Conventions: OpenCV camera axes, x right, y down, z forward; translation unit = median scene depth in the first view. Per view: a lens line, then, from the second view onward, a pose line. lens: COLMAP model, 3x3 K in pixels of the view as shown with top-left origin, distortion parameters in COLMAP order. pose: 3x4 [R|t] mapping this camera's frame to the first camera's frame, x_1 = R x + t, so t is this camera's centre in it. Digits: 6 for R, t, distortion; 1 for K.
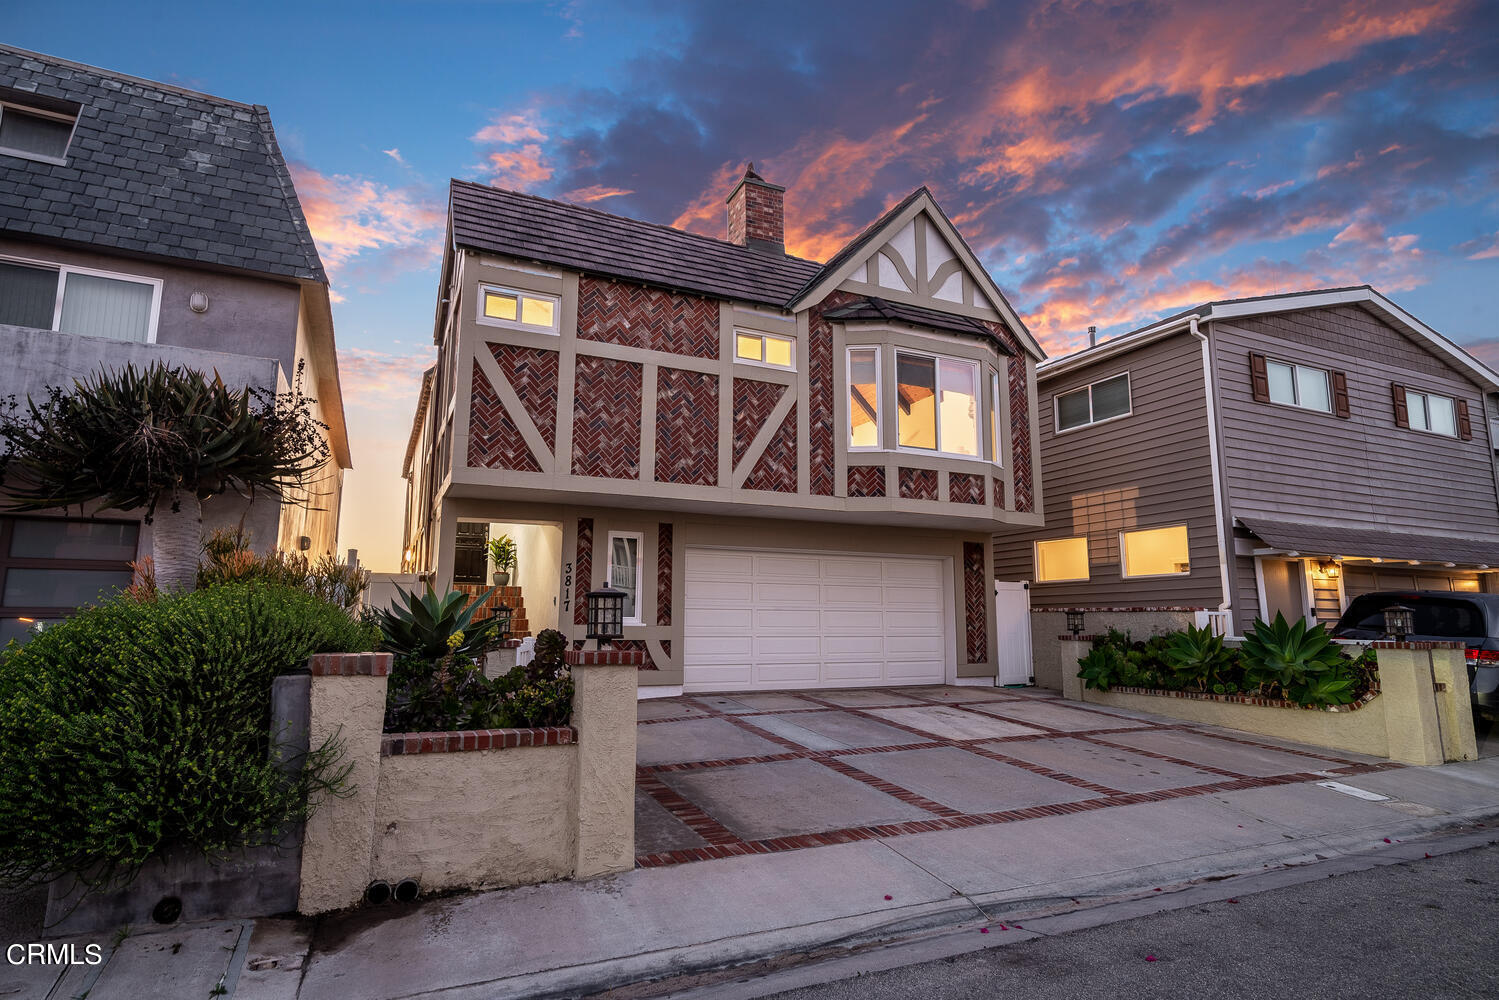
lens RADIAL K [[792.7, 0, 750.0], [0, 792.7, 499.0], [0, 0, 1]] dist [0.002617, -0.000012]
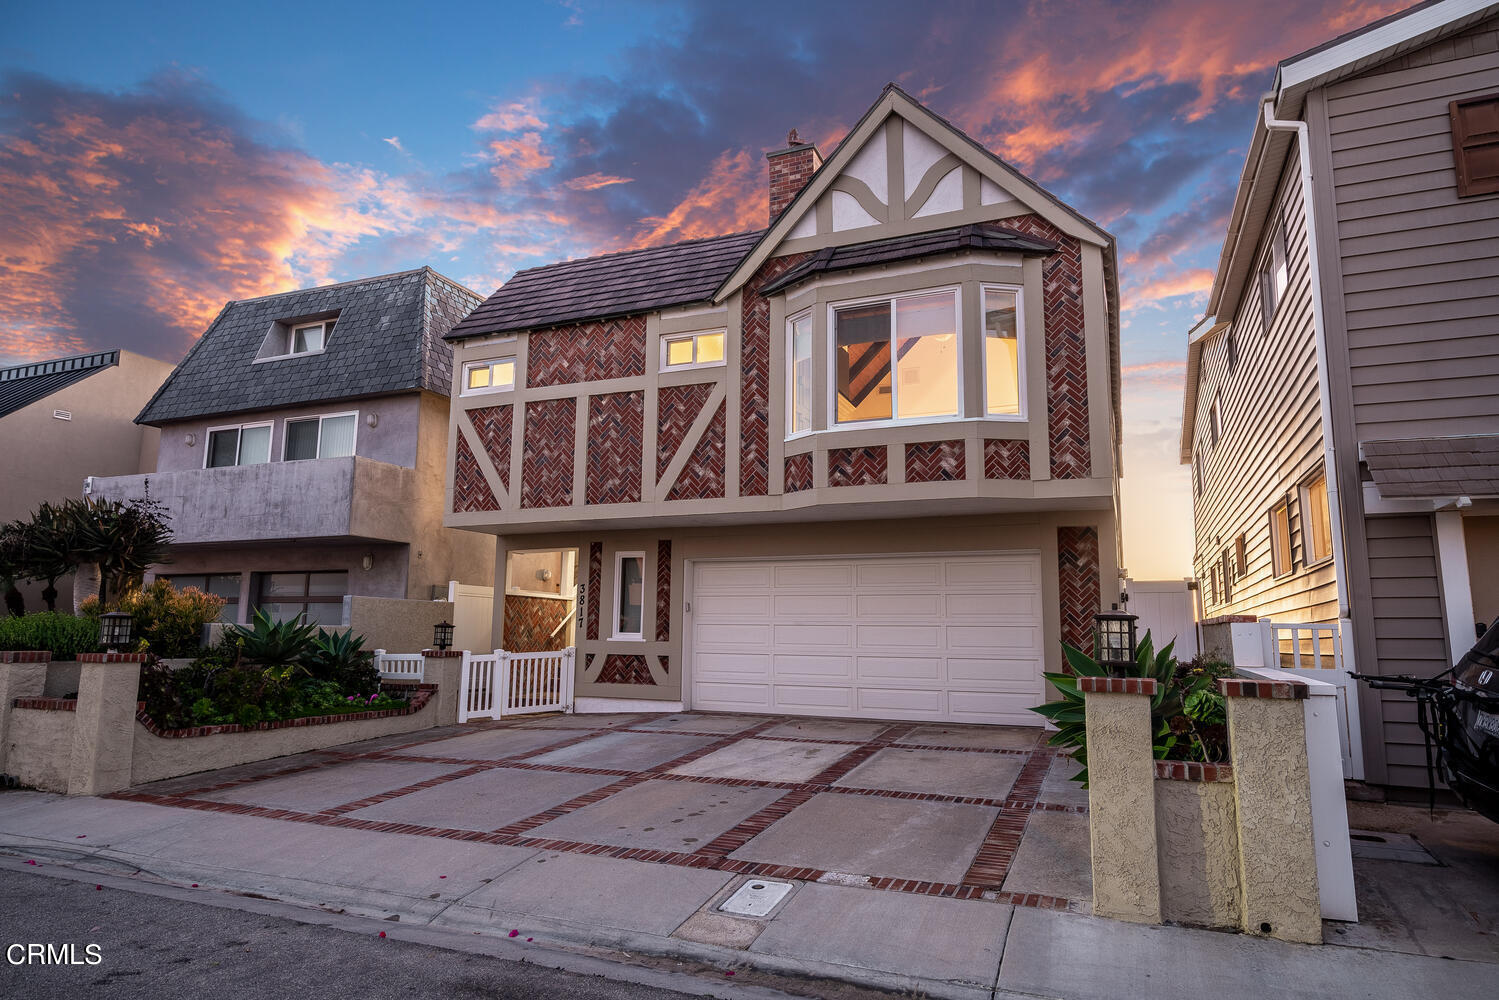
lens RADIAL K [[892.0, 0, 750.3], [0, 892.0, 502.4], [0, 0, 1]] dist [0.006633, 0.002020]
pose [[0.670293, -0.108107, -0.734180, 0.827198], [0.107258, 0.993057, -0.048302, 0.050702], [0.734305, -0.046370, 0.677235, 0.320839]]
